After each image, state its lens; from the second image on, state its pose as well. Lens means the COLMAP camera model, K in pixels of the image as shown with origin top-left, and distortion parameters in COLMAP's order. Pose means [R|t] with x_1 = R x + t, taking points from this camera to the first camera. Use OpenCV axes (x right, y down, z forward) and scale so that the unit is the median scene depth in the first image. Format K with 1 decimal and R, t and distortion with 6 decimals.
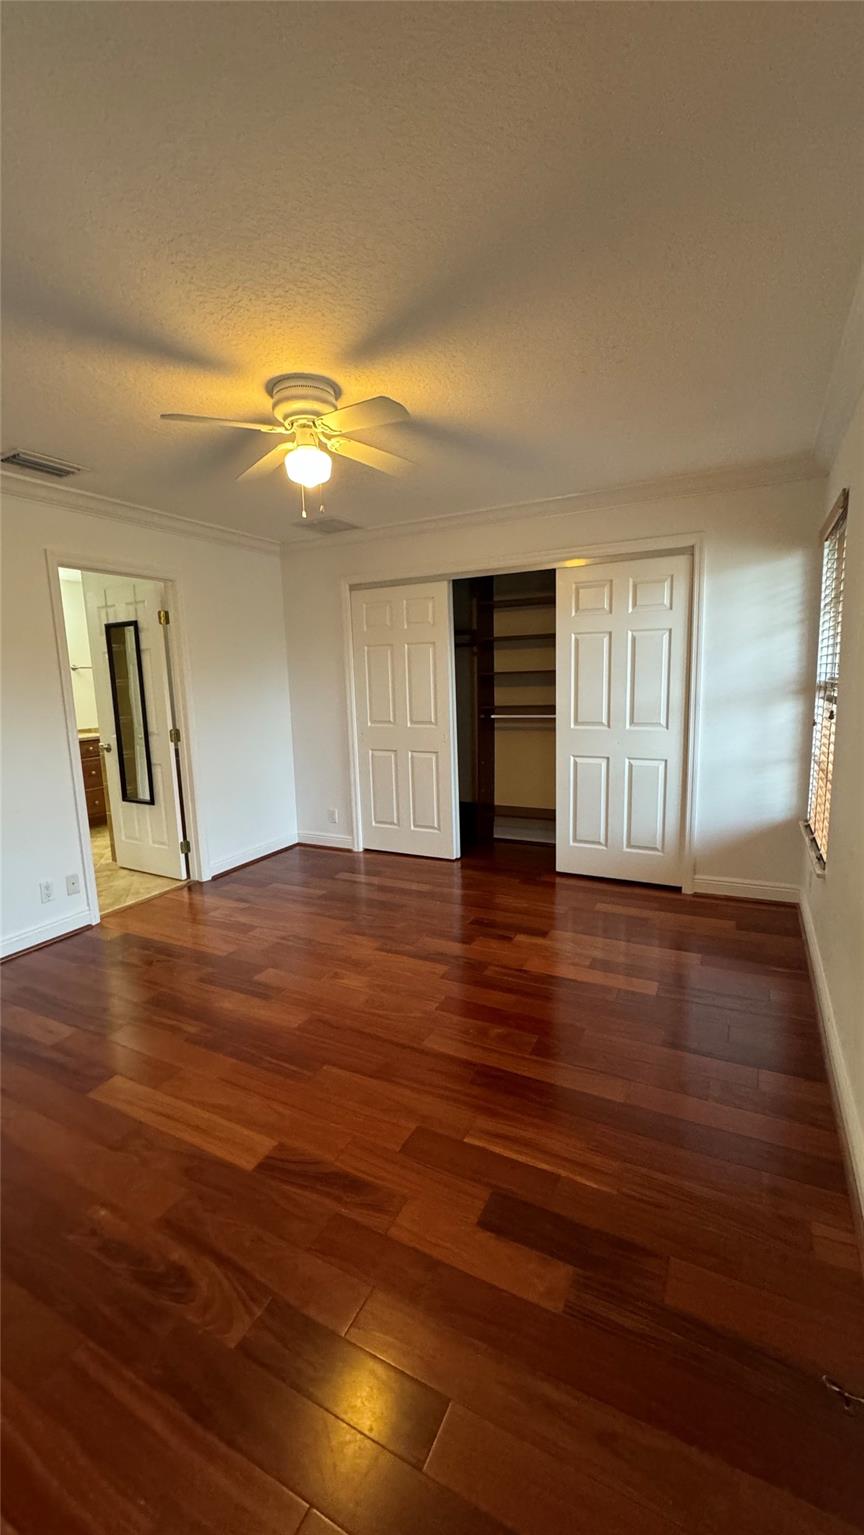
lens RADIAL K [[607.9, 0, 432.0], [0, 607.9, 767.7], [0, 0, 1]] dist [0.000920, 0.000147]
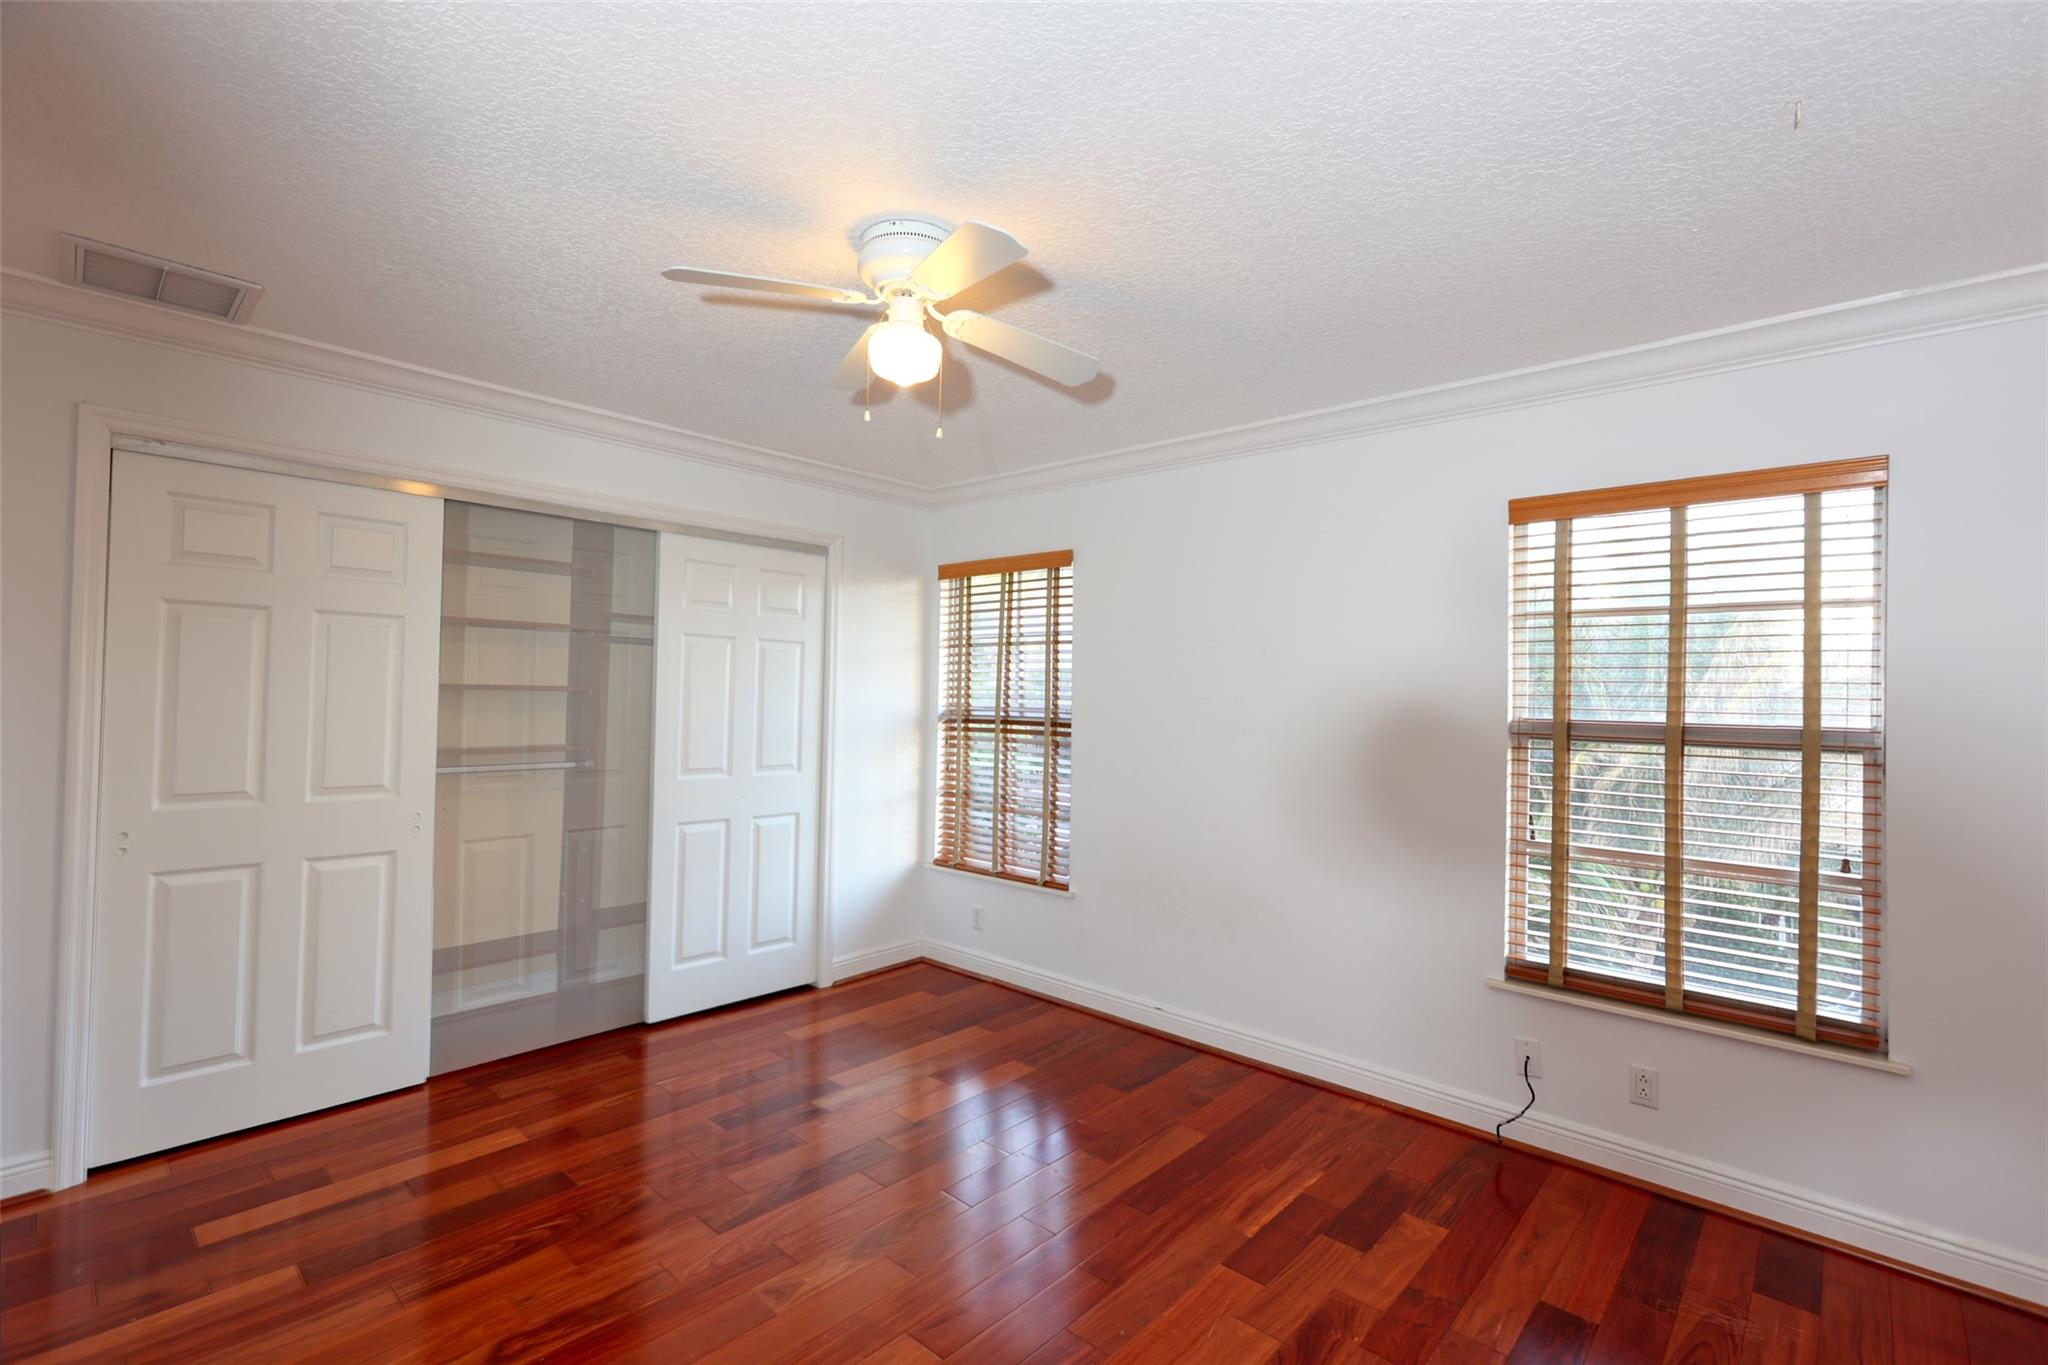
lens RADIAL K [[902.2, 0, 1024.4], [0, 902.2, 683.4], [0, 0, 1]] dist [-0.009444, -0.000151]
pose [[0.264945, 0.050875, 0.962920, -0.639808], [0.126482, 0.988146, -0.087009, -0.040189], [-0.955932, 0.144844, 0.255370, 0.435348]]
